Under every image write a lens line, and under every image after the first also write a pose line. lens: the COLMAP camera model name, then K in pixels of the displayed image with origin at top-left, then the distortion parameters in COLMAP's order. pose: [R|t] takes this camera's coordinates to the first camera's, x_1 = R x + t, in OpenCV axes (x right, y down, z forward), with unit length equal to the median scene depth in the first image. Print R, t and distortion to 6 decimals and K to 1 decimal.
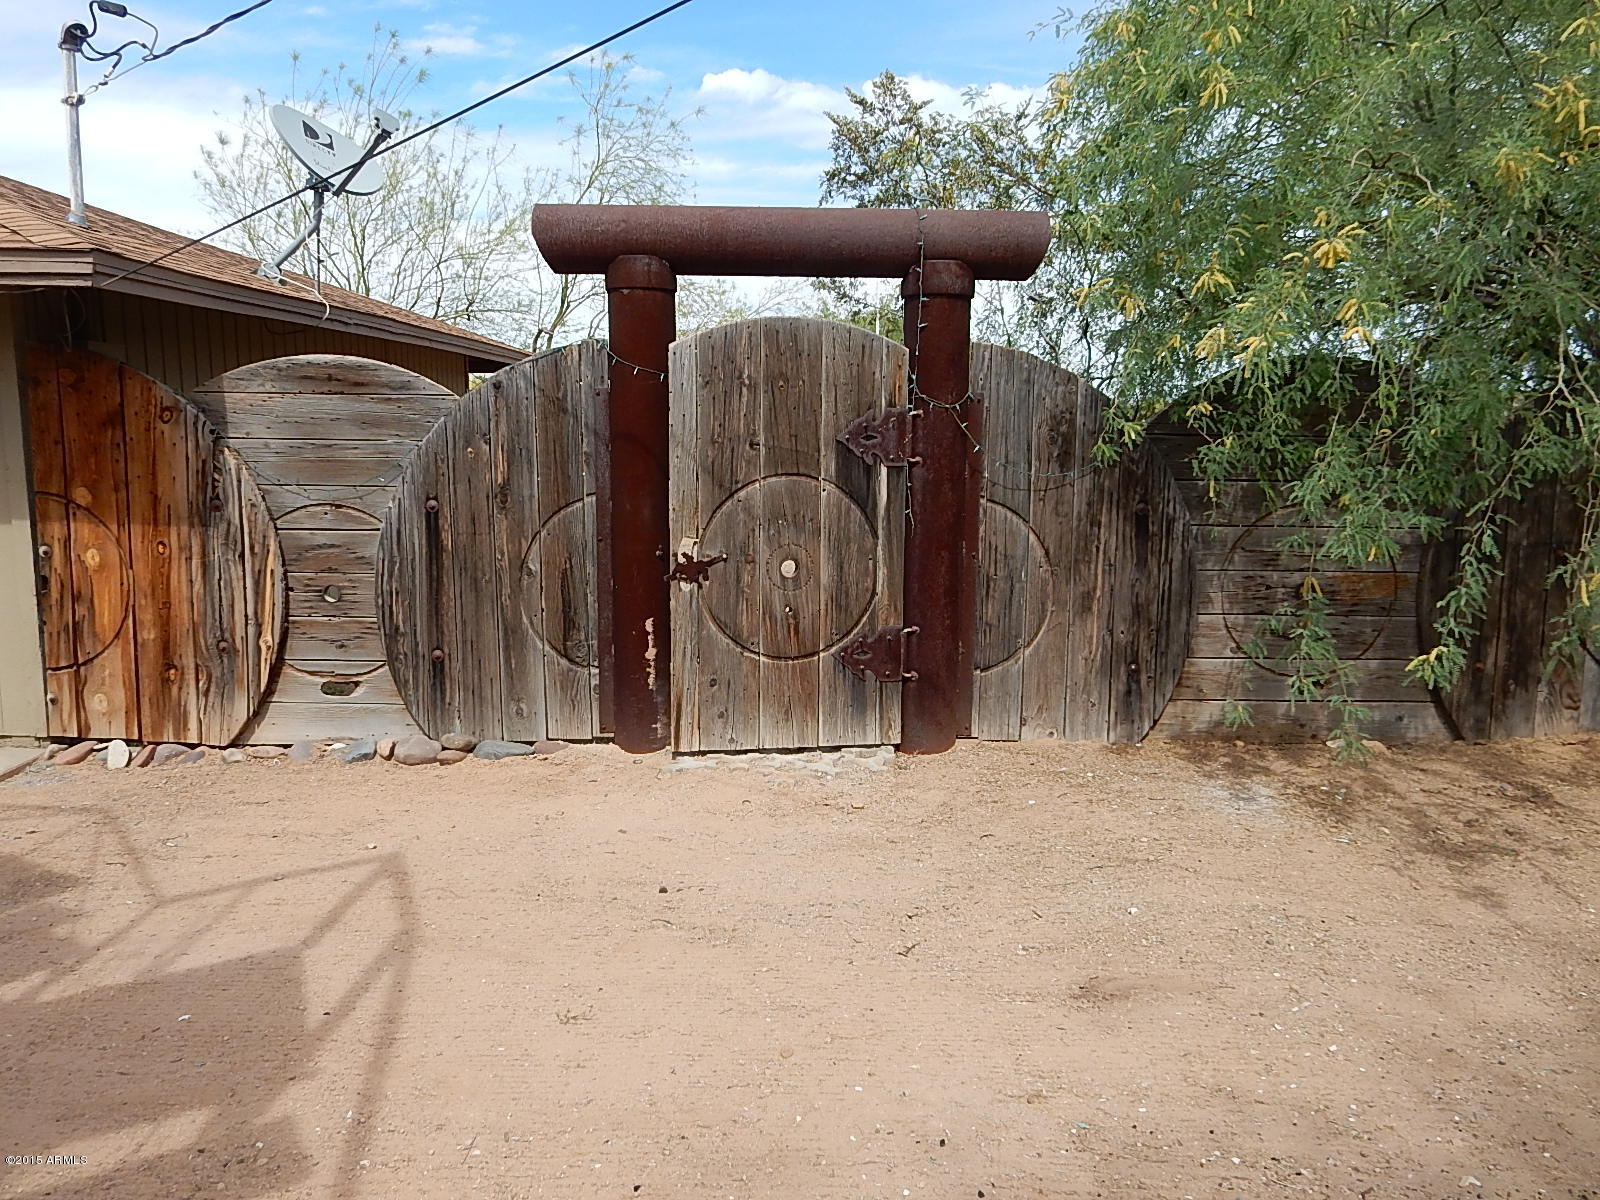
lens RADIAL K [[1192.6, 0, 799.4], [0, 1192.6, 598.5], [0, 0, 1]] dist [0.006549, 0.001084]
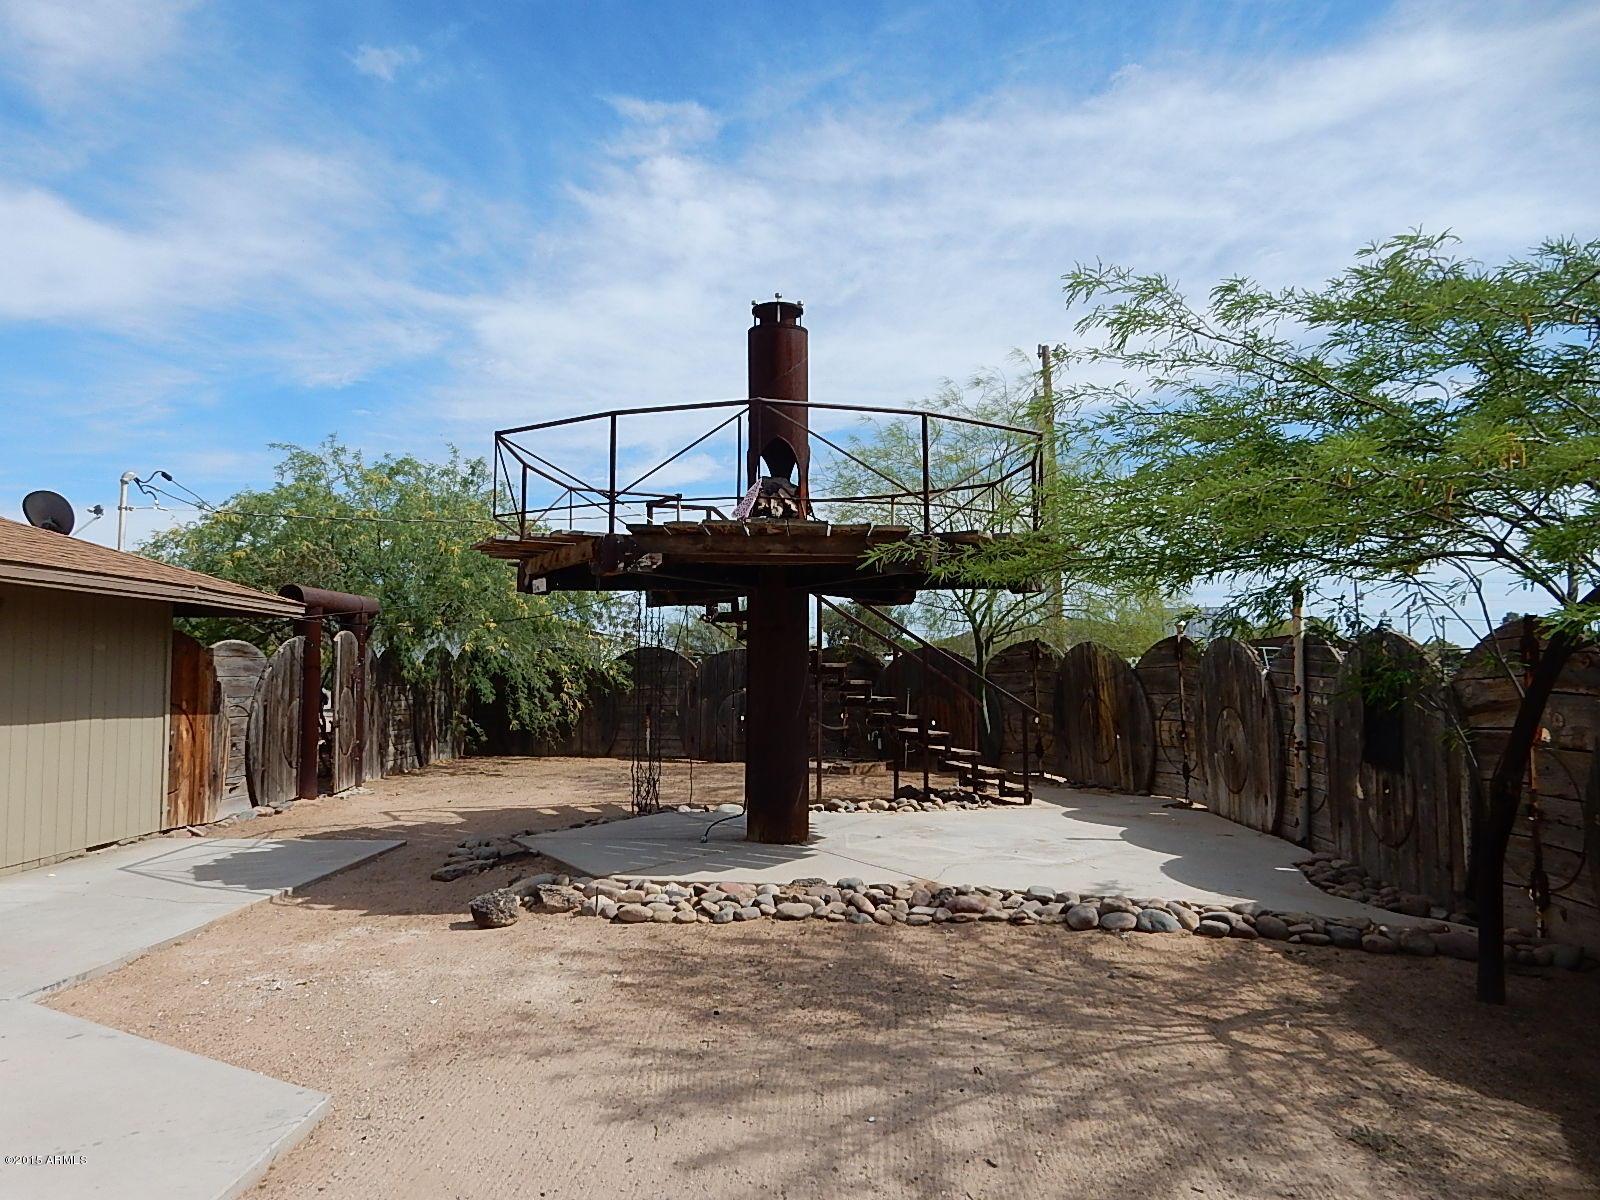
lens RADIAL K [[1192.6, 0, 802.8], [0, 1192.6, 597.7], [0, 0, 1]] dist [0.006549, 0.001084]
pose [[0.039750, 0.052269, 0.997842, -2.589270], [0.112816, 0.992011, -0.056457, -0.032782], [-0.992820, 0.114817, 0.033535, -0.149660]]
